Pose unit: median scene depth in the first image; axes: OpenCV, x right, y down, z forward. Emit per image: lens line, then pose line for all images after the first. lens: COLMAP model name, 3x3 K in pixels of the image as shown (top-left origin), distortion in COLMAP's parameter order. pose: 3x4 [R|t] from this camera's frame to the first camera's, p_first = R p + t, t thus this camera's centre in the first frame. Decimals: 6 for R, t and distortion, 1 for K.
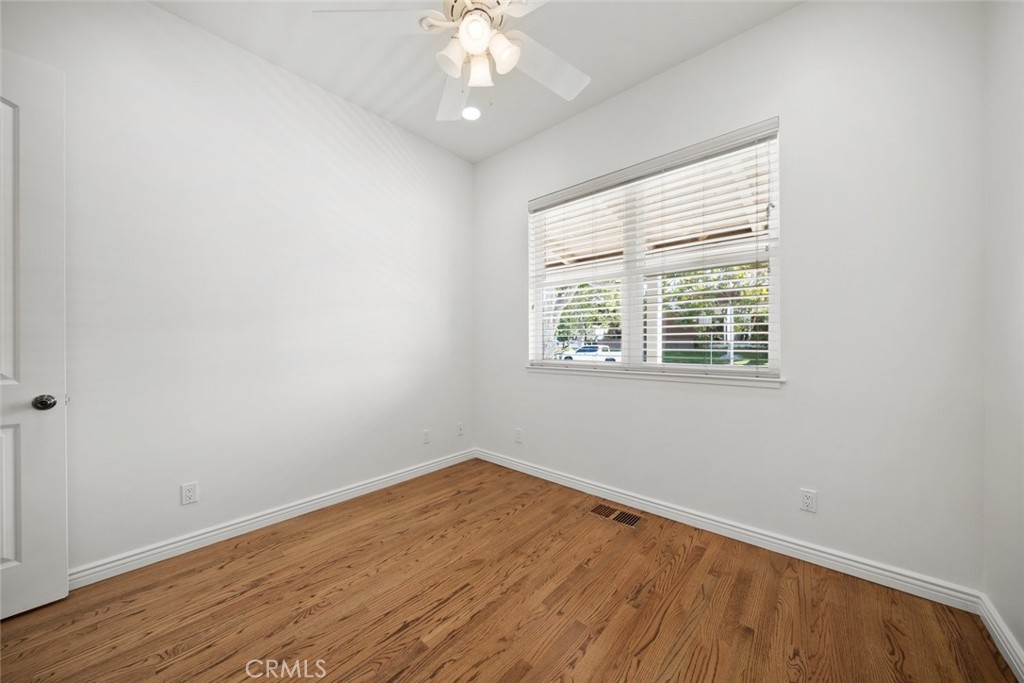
lens RADIAL K [[365.4, 0, 499.5], [0, 365.4, 342.0], [0, 0, 1]] dist [-0.001162, -0.000061]
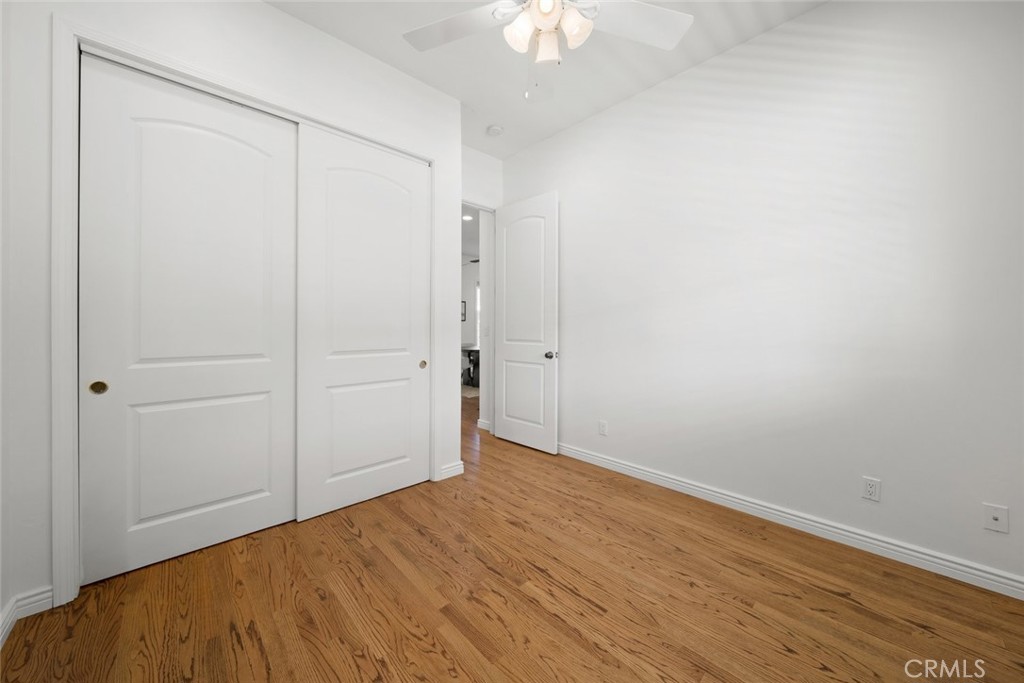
lens RADIAL K [[365.4, 0, 499.5], [0, 365.4, 342.0], [0, 0, 1]] dist [-0.001162, -0.000061]
pose [[-0.091800, 0.042227, -0.994882, 0.668738], [-0.000913, 0.999096, 0.042490, -0.001316], [0.995777, 0.004809, -0.091679, 0.729560]]
